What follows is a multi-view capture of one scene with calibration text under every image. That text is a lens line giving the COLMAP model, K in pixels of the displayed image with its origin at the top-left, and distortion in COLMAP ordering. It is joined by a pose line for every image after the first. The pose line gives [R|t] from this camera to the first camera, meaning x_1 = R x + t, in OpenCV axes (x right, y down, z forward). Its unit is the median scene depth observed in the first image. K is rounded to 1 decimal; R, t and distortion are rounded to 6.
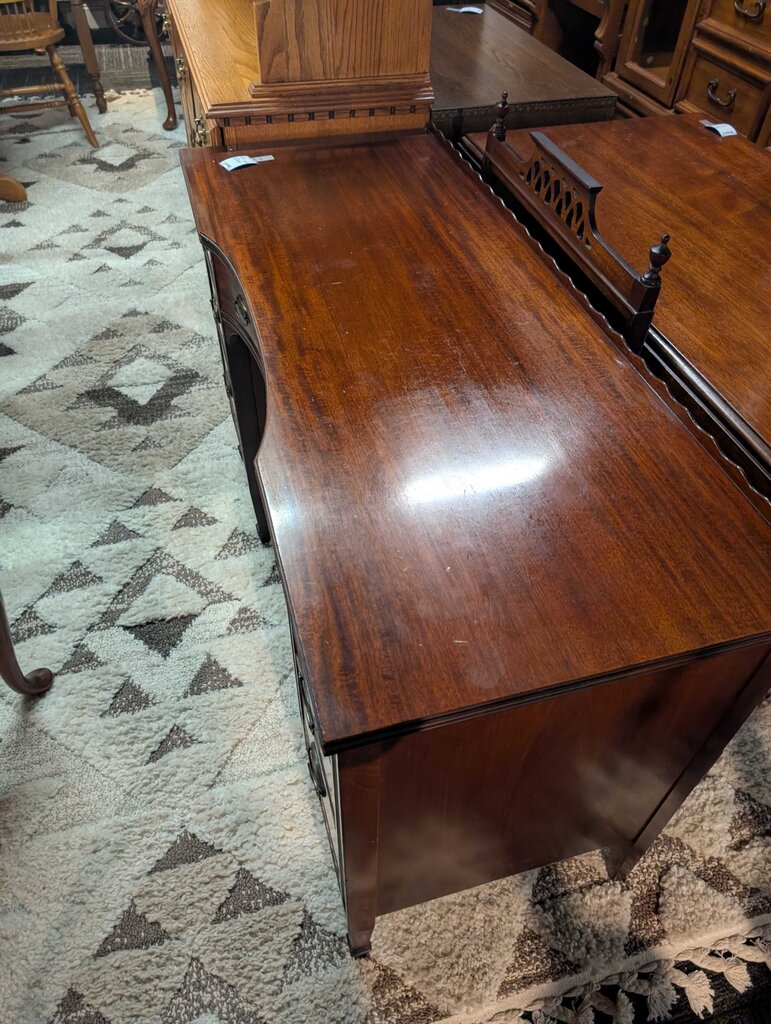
lens RADIAL K [[747.6, 0, 380.7], [0, 747.6, 508.9], [0, 0, 1]] dist [0.005515, -0.002932]
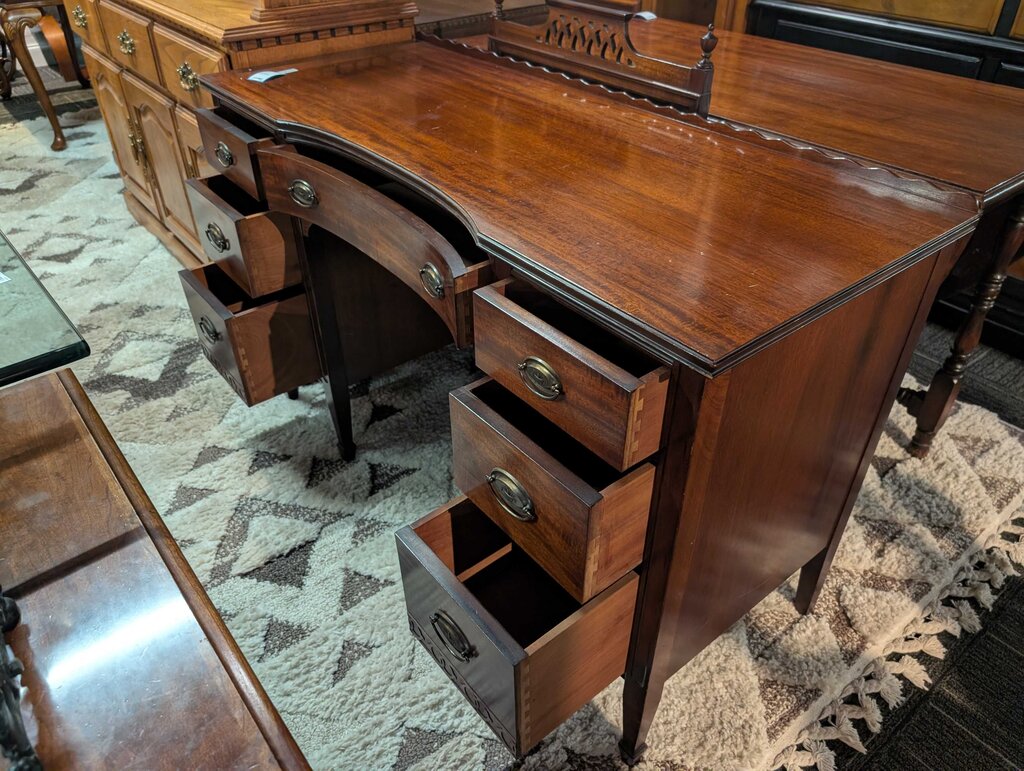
lens RADIAL K [[747.6, 0, 504.9], [0, 747.6, 394.0], [0, 0, 1]] dist [0.005515, -0.002932]
pose [[0.922168, -0.251310, 0.294022, -0.292006], [0.294586, 0.948938, -0.112850, 0.164535], [-0.250649, 0.190682, 0.949113, 0.016453]]
